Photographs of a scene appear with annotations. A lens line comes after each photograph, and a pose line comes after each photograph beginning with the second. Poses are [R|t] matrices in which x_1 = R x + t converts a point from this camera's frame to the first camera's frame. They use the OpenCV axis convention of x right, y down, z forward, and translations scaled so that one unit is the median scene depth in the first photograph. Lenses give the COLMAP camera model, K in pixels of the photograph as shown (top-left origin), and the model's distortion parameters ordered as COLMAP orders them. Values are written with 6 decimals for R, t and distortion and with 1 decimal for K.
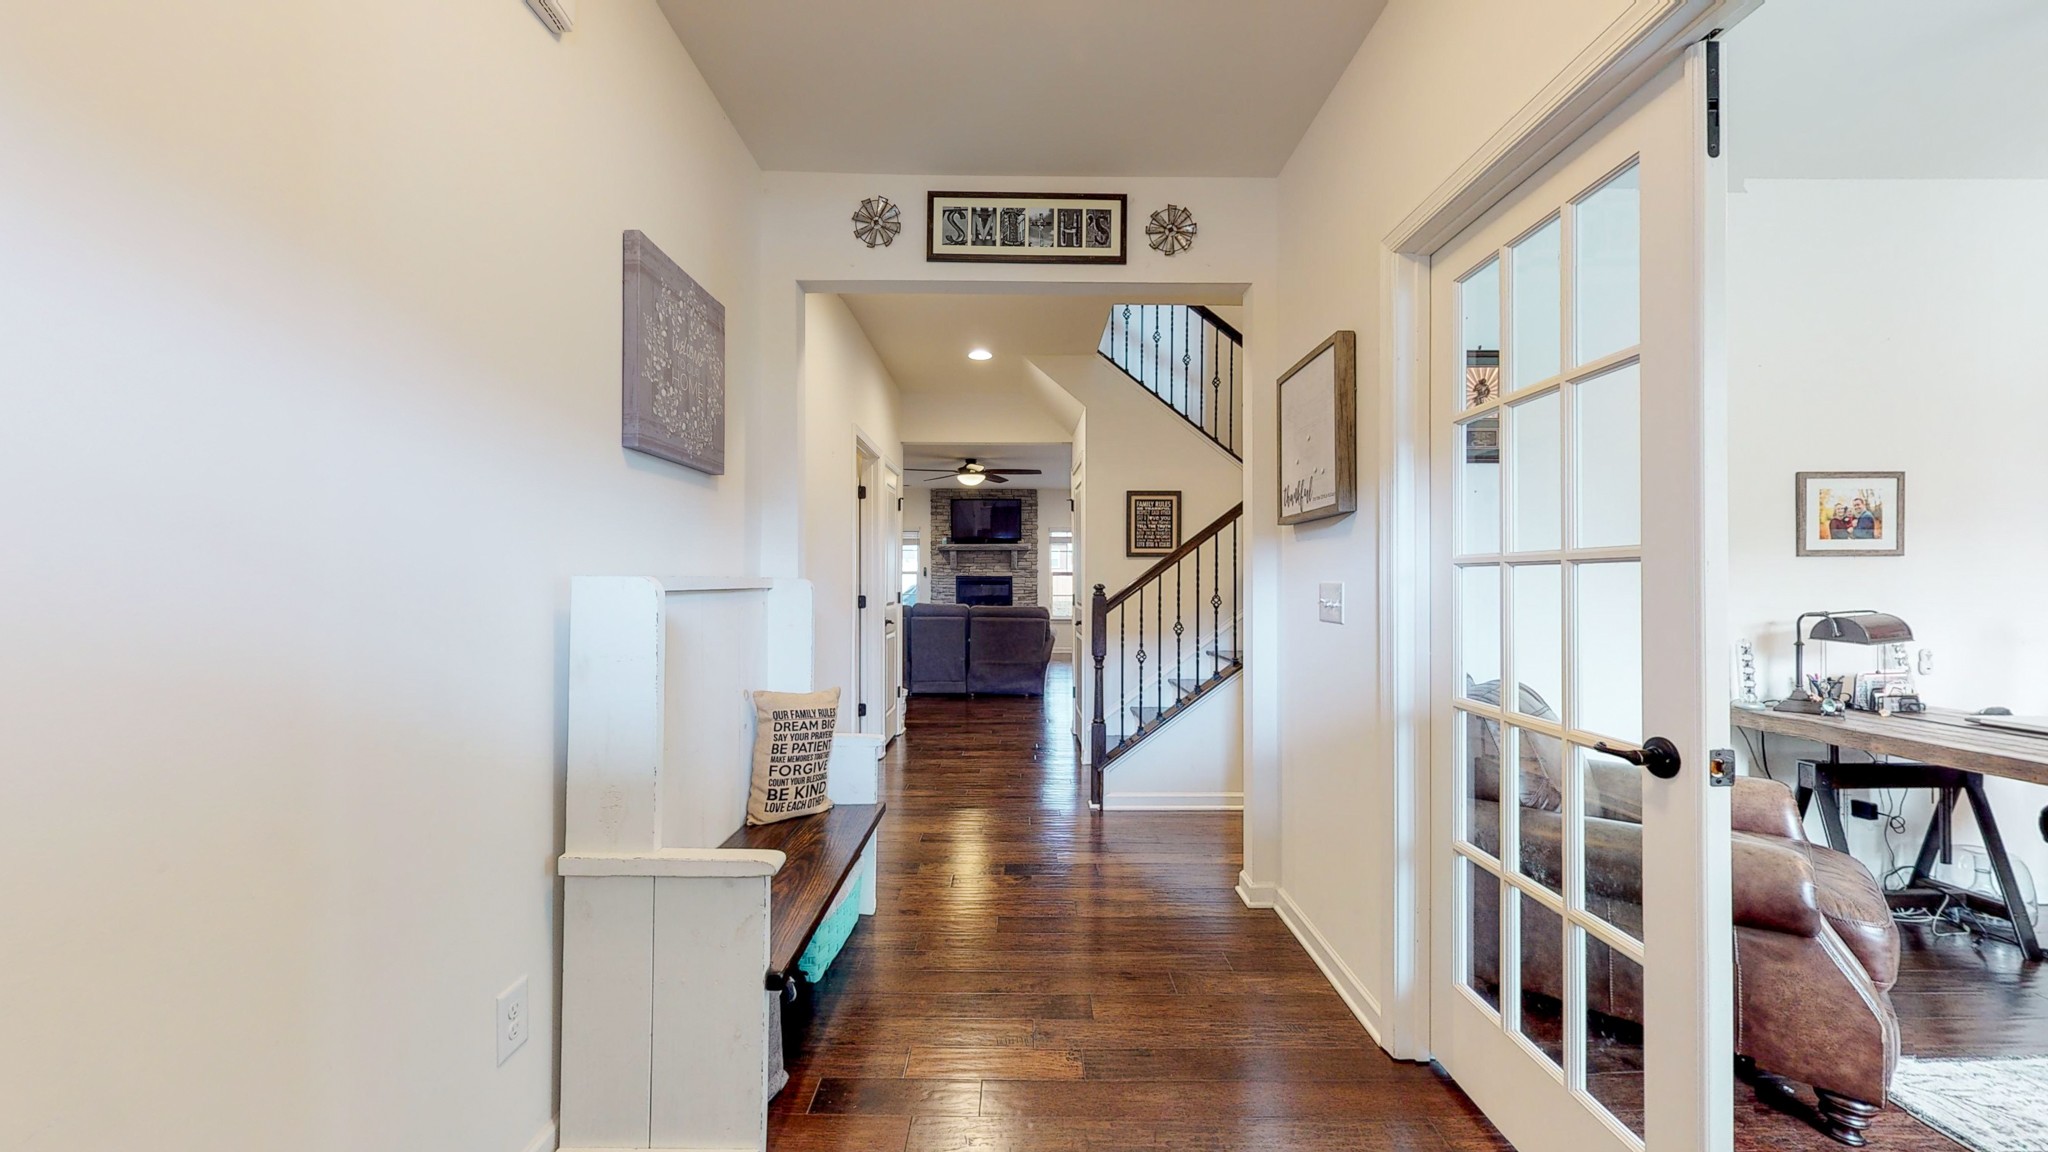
lens RADIAL K [[753.5, 0, 1023.7], [0, 753.5, 570.1], [0, 0, 1]] dist [-0.001221, 0.000189]
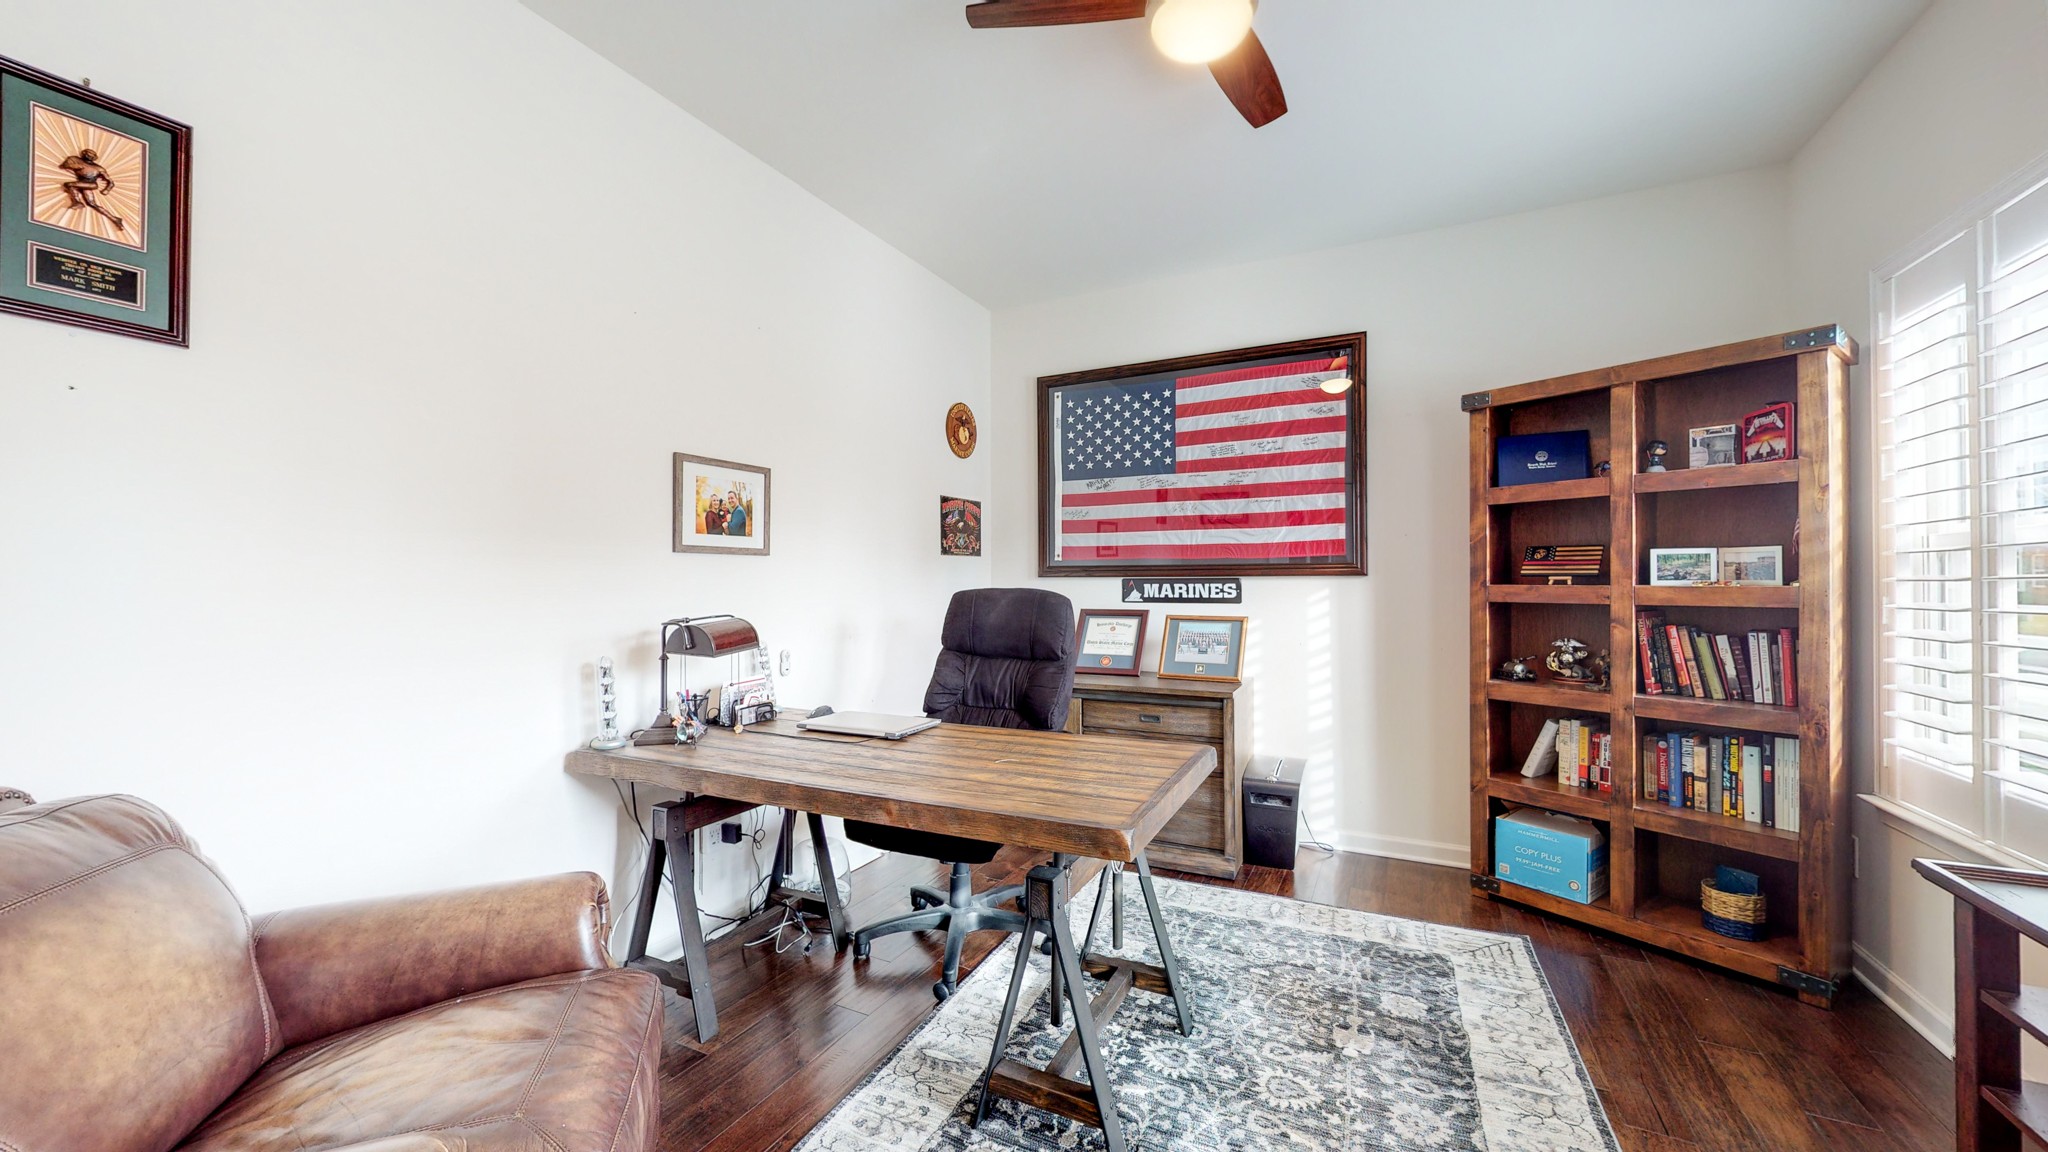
lens RADIAL K [[753.5, 0, 1025.5], [0, 753.5, 577.0], [0, 0, 1]] dist [-0.001221, 0.000189]
pose [[0.464744, 0.007385, 0.885414, 0.485604], [-0.012058, 0.999925, -0.002011, 0.006790], [-0.885363, -0.009742, 0.464799, 0.270789]]
